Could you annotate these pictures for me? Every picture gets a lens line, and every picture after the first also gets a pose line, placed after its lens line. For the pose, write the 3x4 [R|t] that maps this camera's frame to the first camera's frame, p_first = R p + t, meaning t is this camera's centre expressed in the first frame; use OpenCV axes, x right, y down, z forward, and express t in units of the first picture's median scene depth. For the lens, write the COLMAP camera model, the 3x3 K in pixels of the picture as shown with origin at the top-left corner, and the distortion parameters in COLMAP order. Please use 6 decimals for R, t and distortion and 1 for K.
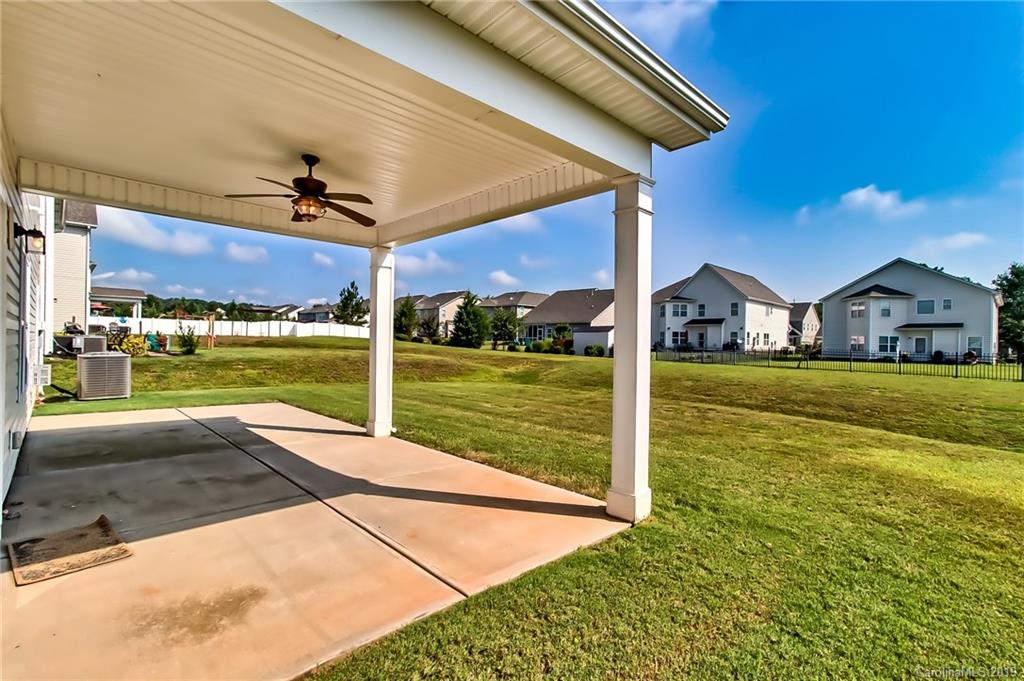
lens RADIAL K [[478.7, 0, 515.7], [0, 478.7, 342.2], [0, 0, 1]] dist [-0.000557, -0.000020]
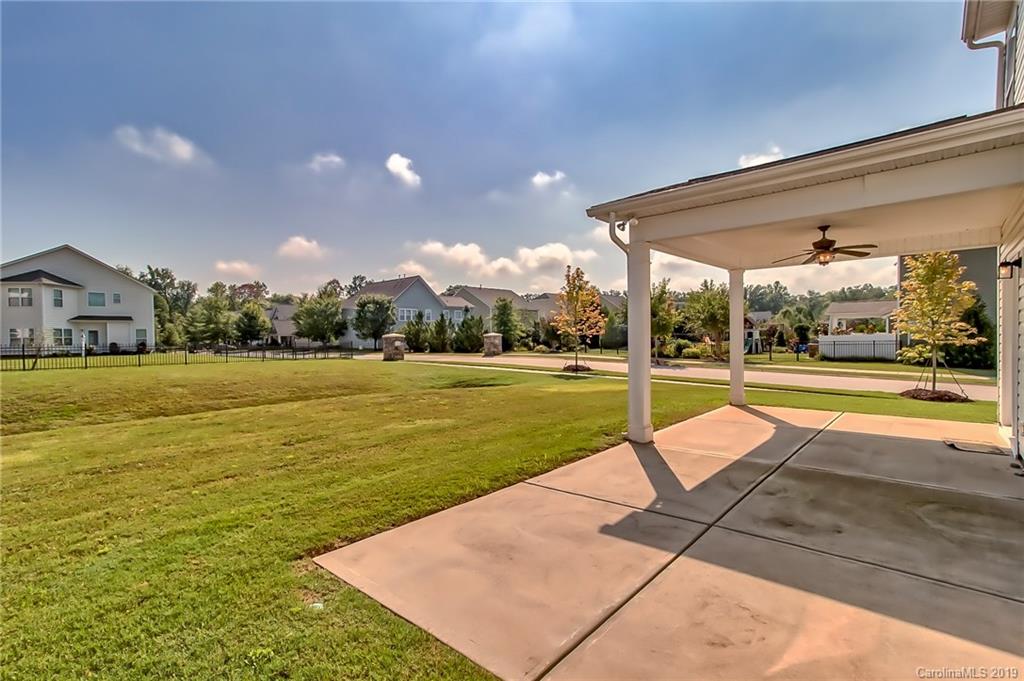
lens RADIAL K [[478.7, 0, 515.5], [0, 478.7, 338.9], [0, 0, 1]] dist [-0.000557, -0.000020]
pose [[-0.083147, -0.024871, 0.996227, -0.210565], [0.002544, 0.999680, 0.025169, -0.013461], [-0.996534, 0.004628, -0.083057, 0.210855]]
